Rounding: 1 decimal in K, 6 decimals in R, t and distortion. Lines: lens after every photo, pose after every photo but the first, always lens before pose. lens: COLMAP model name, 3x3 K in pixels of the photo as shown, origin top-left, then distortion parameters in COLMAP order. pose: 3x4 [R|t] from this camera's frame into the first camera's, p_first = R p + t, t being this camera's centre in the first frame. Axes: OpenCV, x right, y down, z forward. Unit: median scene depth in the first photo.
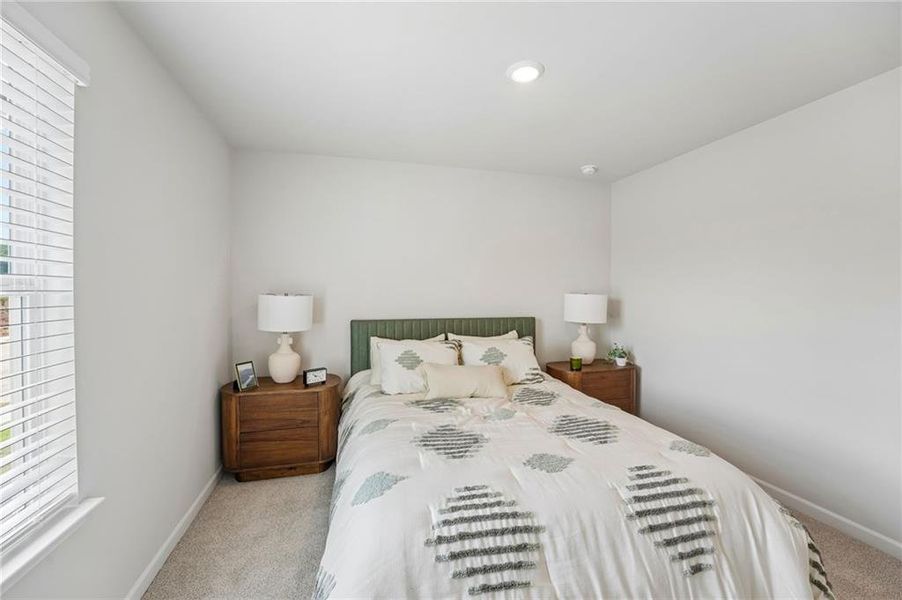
lens RADIAL K [[364.4, 0, 448.9], [0, 364.4, 296.0], [0, 0, 1]] dist [-0.019753, 0.000160]
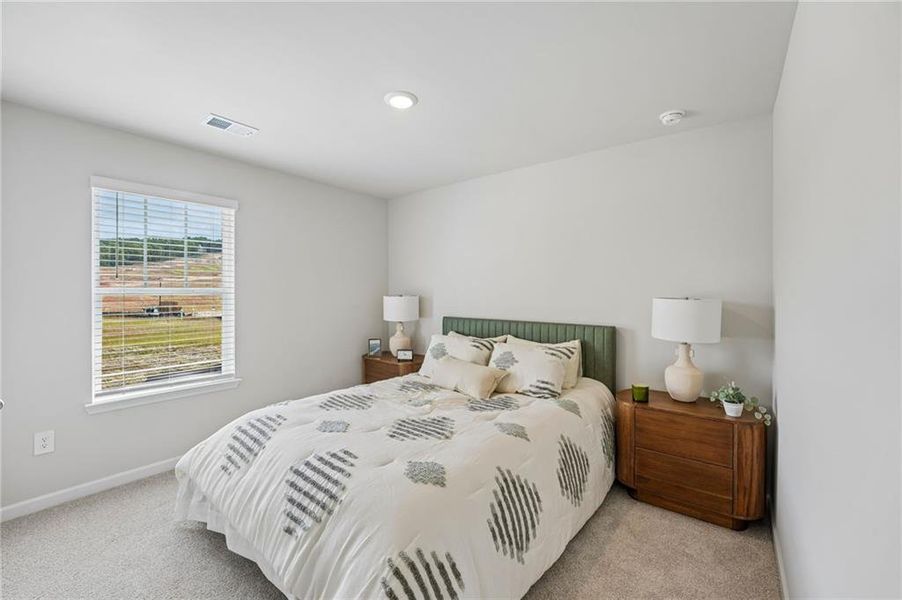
lens RADIAL K [[364.4, 0, 448.9], [0, 364.4, 296.0], [0, 0, 1]] dist [-0.019753, 0.000160]
pose [[0.590233, 0.004684, -0.807219, 1.156564], [-0.013740, 0.999897, -0.004245, 0.001166], [0.807116, 0.013596, 0.590236, 0.428645]]
